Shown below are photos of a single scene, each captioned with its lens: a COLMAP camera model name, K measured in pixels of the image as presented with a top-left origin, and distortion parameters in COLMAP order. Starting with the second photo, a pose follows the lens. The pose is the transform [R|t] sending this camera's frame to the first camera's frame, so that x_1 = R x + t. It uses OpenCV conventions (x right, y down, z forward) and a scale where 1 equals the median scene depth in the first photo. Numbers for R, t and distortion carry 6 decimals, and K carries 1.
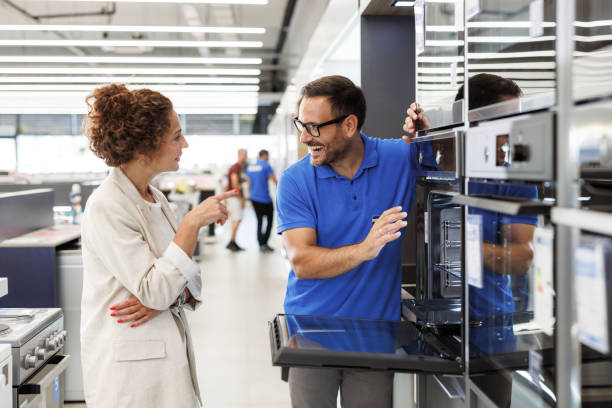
lens RADIAL K [[905.1, 0, 306.6], [0, 905.1, 192.2], [0, 0, 1]] dist [0.001145, -0.007948]
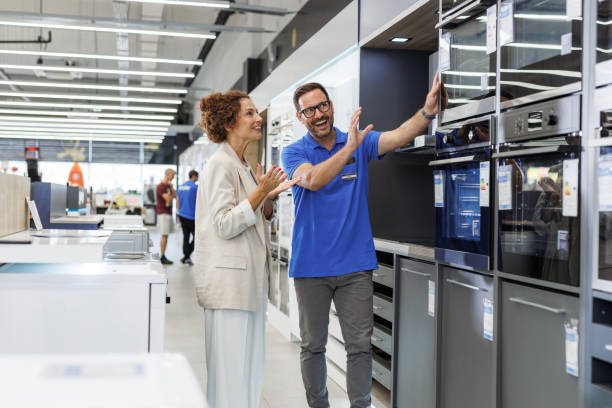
lens RADIAL K [[878.1, 0, 306.0], [0, 878.1, 204.0], [0, 0, 1]] dist [-0.002559, 0.028784]
pose [[0.990299, 0.022113, 0.137180, -0.154083], [-0.018301, 0.999412, -0.028985, 0.058415], [-0.137740, 0.026193, 0.990122, -0.203965]]
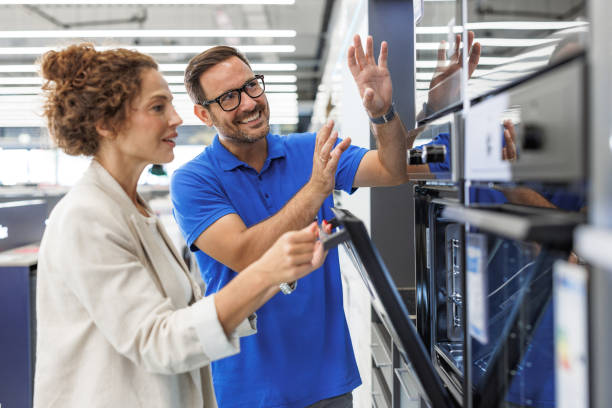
lens RADIAL K [[905.1, 0, 306.6], [0, 905.1, 192.2], [0, 0, 1]] dist [0.001145, -0.007948]
pose [[0.998545, -0.004124, -0.053765, 0.037619], [0.003476, 0.999920, -0.012139, 0.000299], [0.053810, 0.011934, 0.998480, 0.123925]]
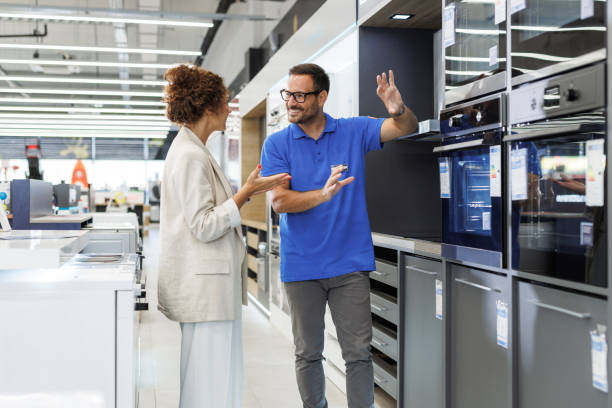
lens RADIAL K [[888.1, 0, 306.0], [0, 888.1, 204.0], [0, 0, 1]] dist [0.014952, -0.067139]
pose [[0.992198, 0.004160, 0.124607, -0.129316], [-0.001376, 0.999748, -0.022413, 0.057098], [-0.124668, 0.022067, 0.991953, -0.139020]]
